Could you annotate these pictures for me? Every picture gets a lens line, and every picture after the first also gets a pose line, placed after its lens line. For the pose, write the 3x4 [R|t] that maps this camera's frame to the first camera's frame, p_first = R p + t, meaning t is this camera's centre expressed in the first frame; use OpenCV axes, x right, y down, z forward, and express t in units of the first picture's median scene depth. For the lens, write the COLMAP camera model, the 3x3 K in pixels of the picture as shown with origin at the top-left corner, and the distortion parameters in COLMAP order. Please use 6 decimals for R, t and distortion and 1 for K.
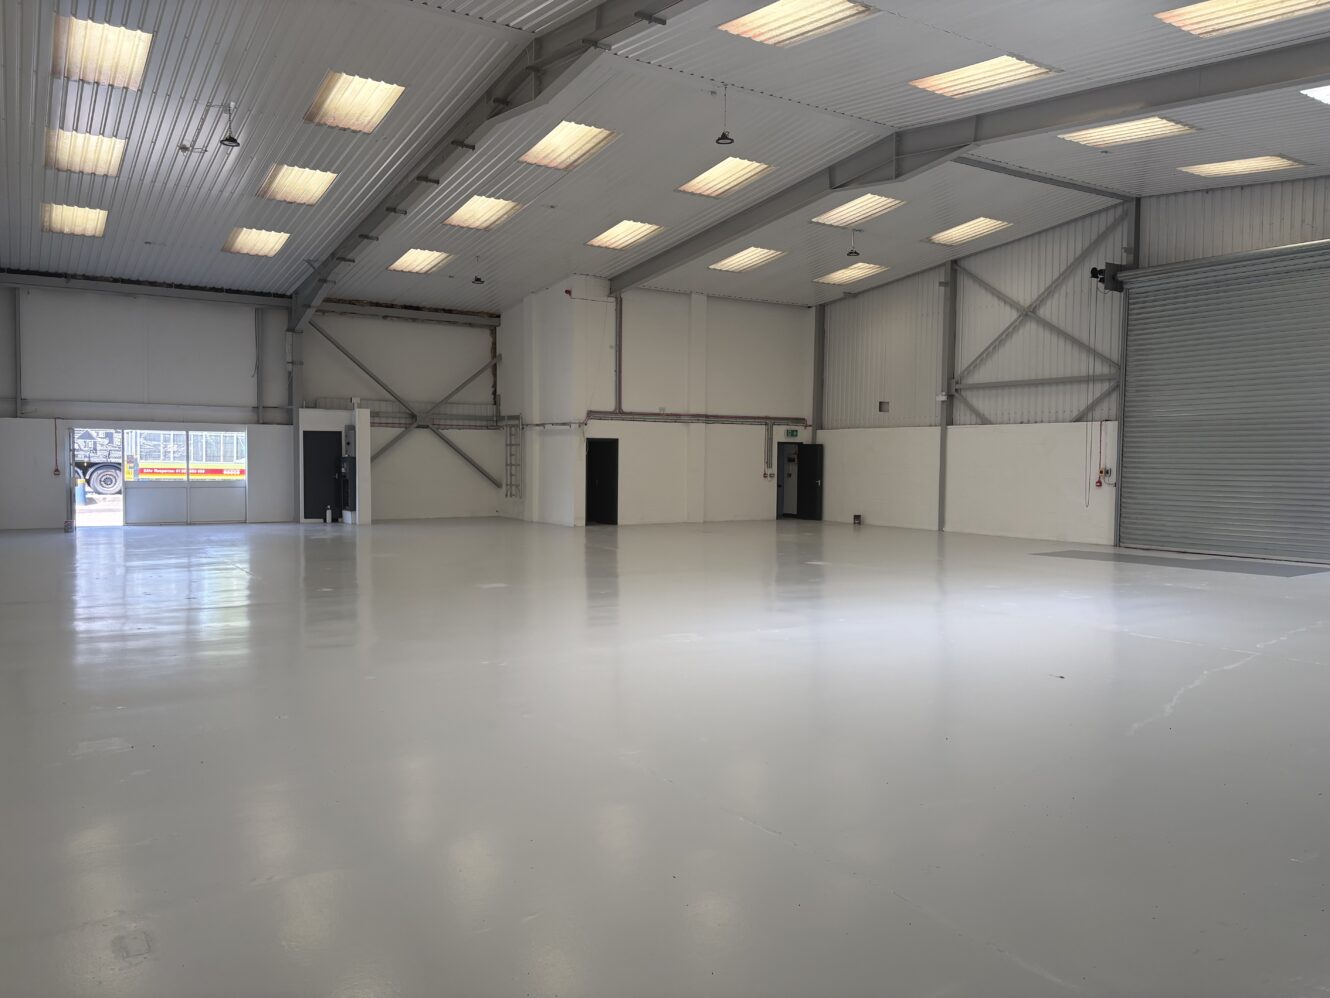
lens RADIAL K [[981.0, 0, 669.6], [0, 981.0, 500.9], [0, 0, 1]] dist [-0.006636, -0.027490]
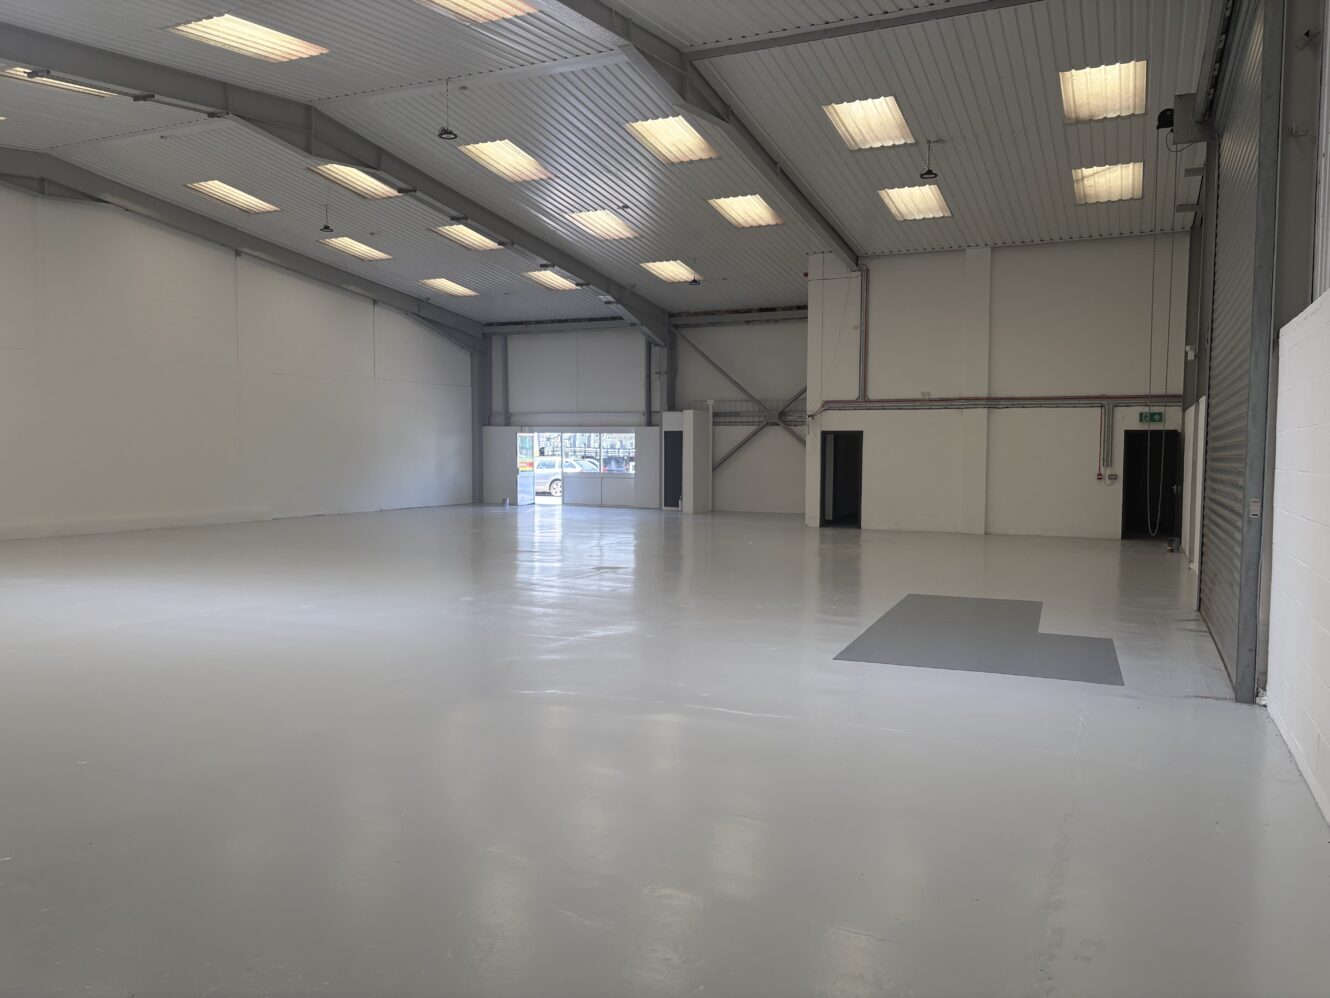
lens RADIAL K [[981.0, 0, 668.9], [0, 981.0, 503.8], [0, 0, 1]] dist [-0.006636, -0.027490]
pose [[0.524074, 0.037982, -0.850826, 0.605021], [-0.040868, 0.998976, 0.019422, -0.007980], [0.850692, 0.024593, 0.525089, 0.391120]]
